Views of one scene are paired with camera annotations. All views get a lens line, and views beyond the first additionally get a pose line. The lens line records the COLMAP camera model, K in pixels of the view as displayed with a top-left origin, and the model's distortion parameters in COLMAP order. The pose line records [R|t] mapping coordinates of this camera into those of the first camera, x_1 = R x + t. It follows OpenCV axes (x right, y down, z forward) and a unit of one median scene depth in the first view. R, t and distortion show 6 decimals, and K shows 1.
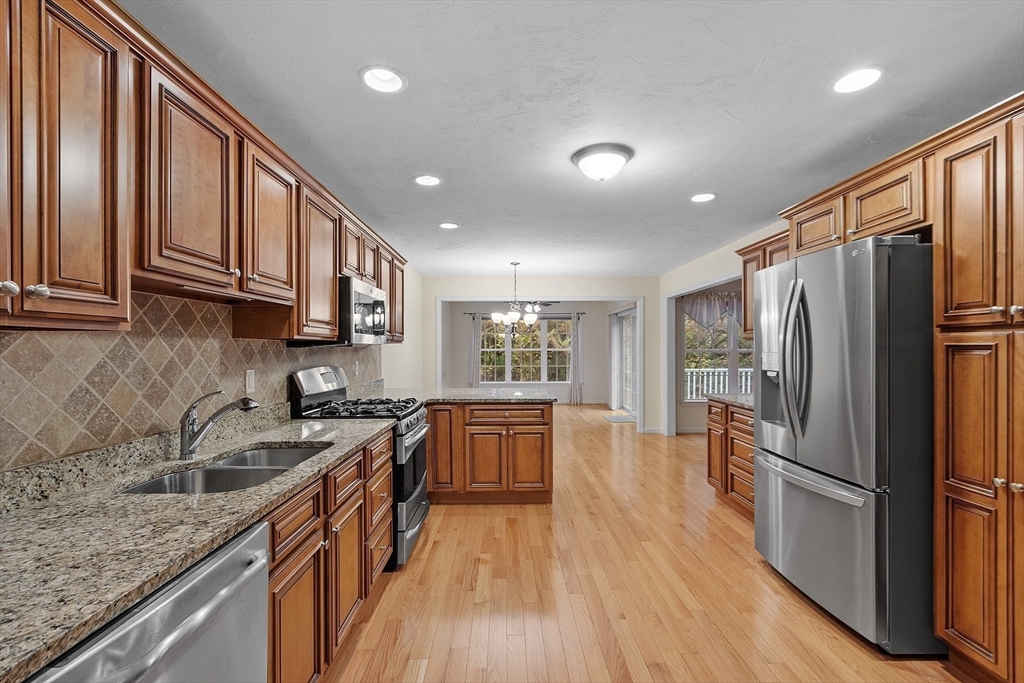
lens RADIAL K [[454.2, 0, 510.9], [0, 454.2, 350.8], [0, 0, 1]] dist [0.006148, 0.000270]
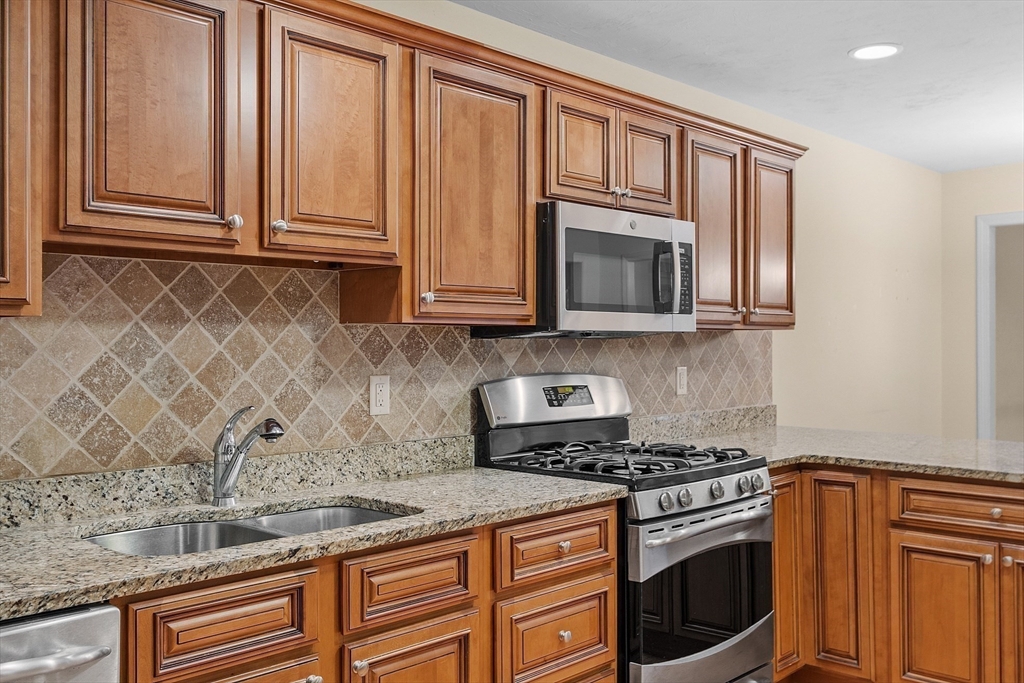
lens RADIAL K [[948.2, 0, 512.0], [0, 948.2, 341.5], [0, 0, 1]] dist [0.016210, 0.000464]
pose [[0.714631, 0.000249, -0.699502, 0.519842], [-0.004139, 0.999984, -0.003872, 0.000996], [0.699490, 0.005662, 0.714620, 0.274138]]
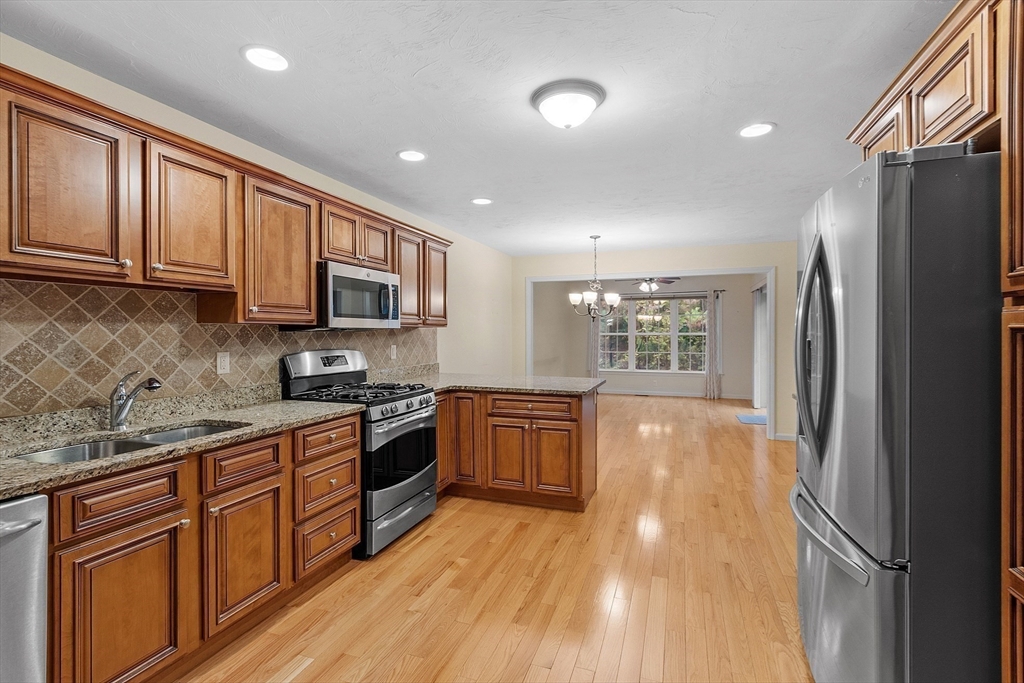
lens RADIAL K [[475.1, 0, 508.5], [0, 475.1, 336.4], [0, 0, 1]] dist [0.003137, -0.000636]
pose [[0.934781, 0.003919, -0.355203, 0.563210], [-0.002750, 0.999989, 0.003797, -0.002256], [0.355214, -0.002572, 0.934781, 0.221659]]
